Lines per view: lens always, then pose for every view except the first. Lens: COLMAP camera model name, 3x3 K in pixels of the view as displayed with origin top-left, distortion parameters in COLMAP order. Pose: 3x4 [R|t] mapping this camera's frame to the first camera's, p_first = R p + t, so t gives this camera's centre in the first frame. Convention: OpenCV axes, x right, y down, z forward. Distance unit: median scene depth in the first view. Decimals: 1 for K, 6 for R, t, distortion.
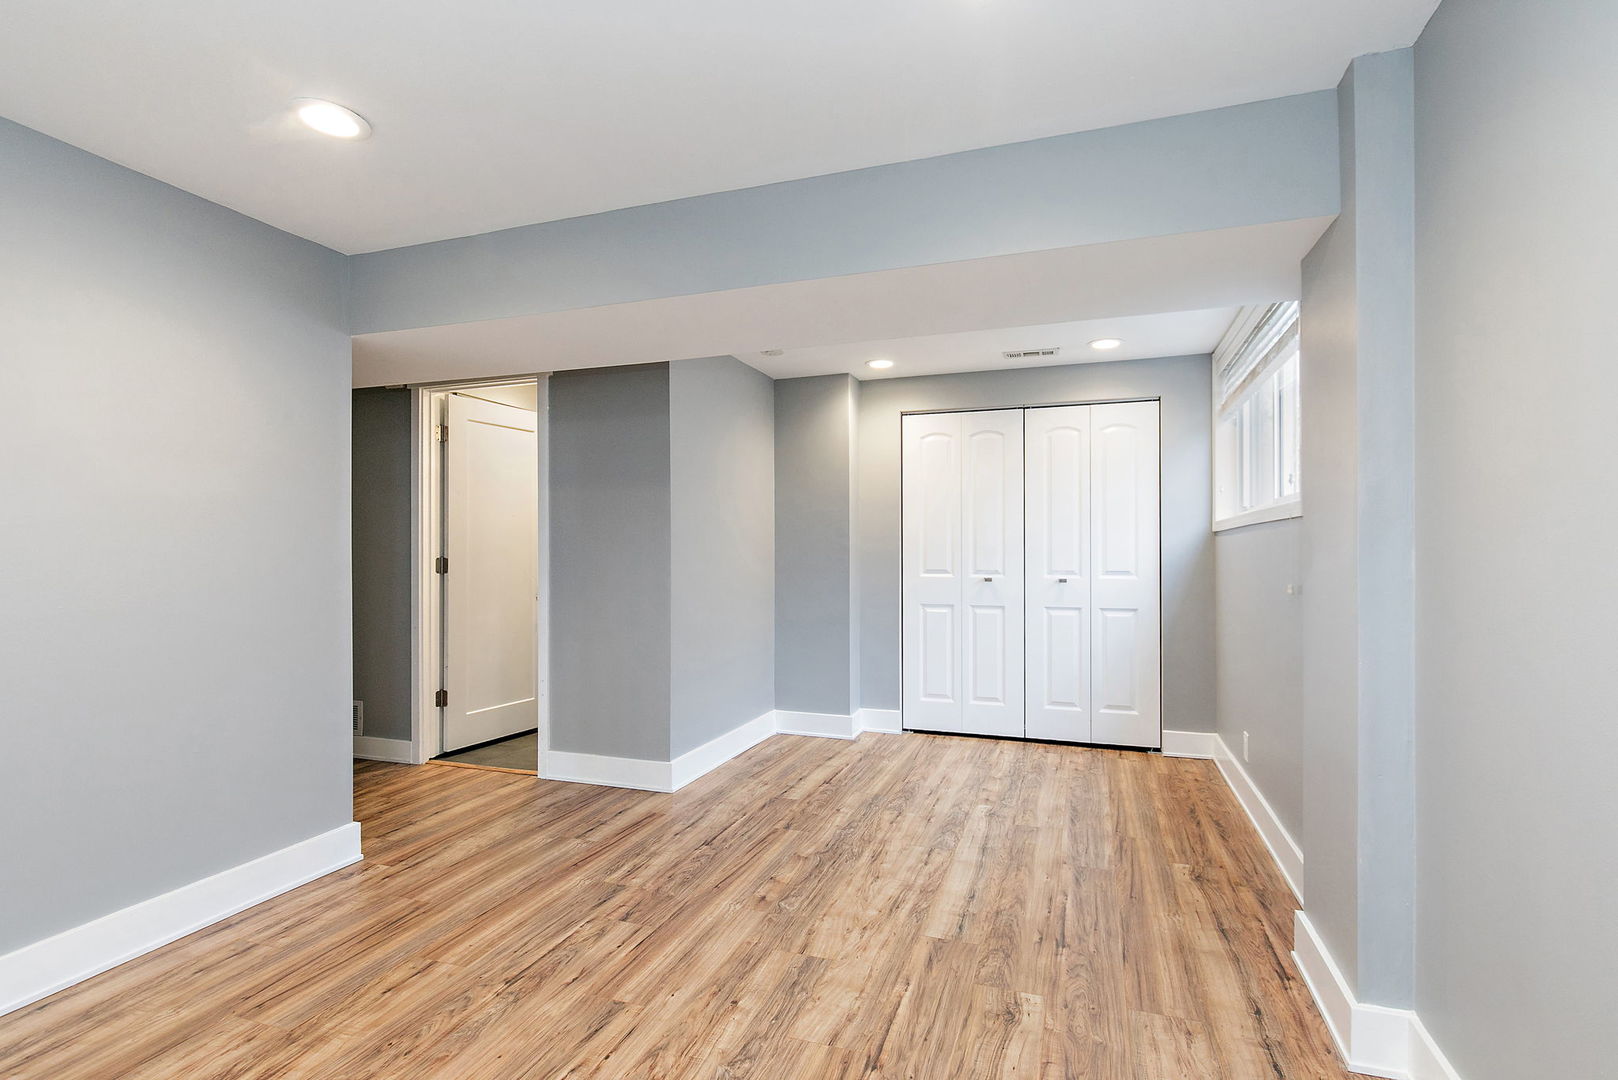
lens RADIAL K [[765.6, 0, 822.3], [0, 765.6, 547.5], [0, 0, 1]] dist [-0.001254, -0.000925]
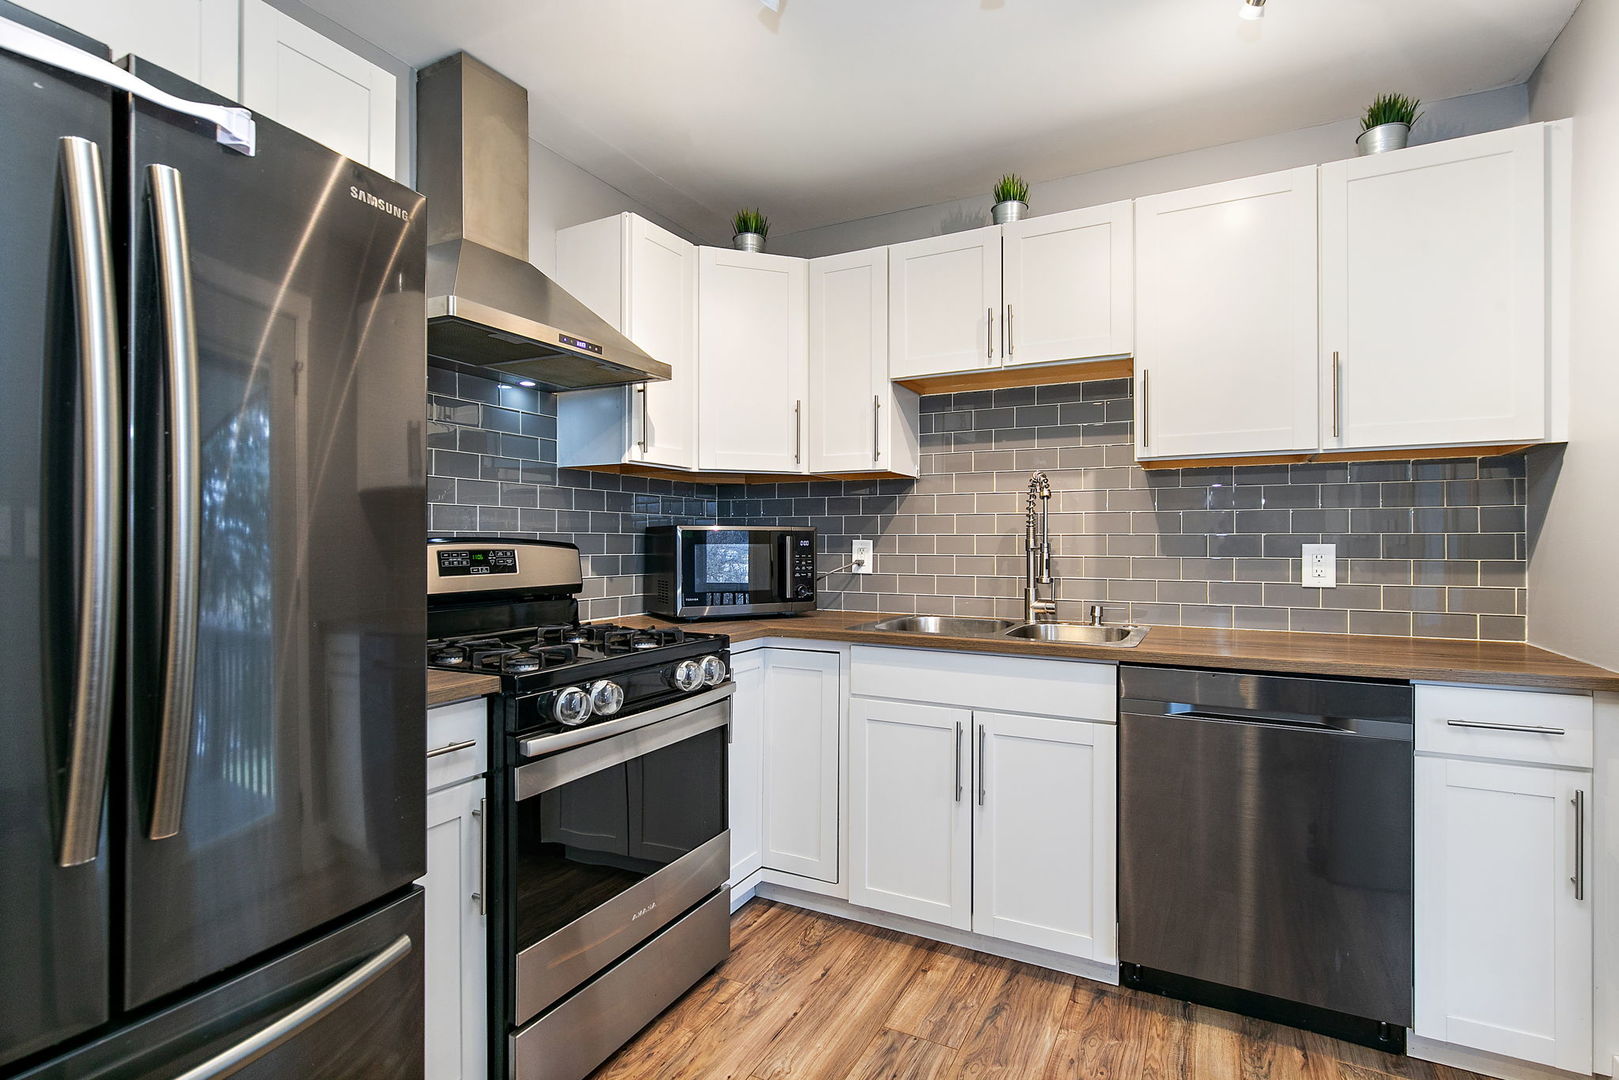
lens RADIAL K [[766.1, 0, 822.8], [0, 766.1, 547.5], [0, 0, 1]] dist [-0.001254, -0.000925]
pose [[-0.989793, -0.002672, 0.142485, -0.434405], [-0.002103, 0.999989, 0.004142, -0.000184], [-0.142494, 0.003800, -0.989788, 1.897615]]
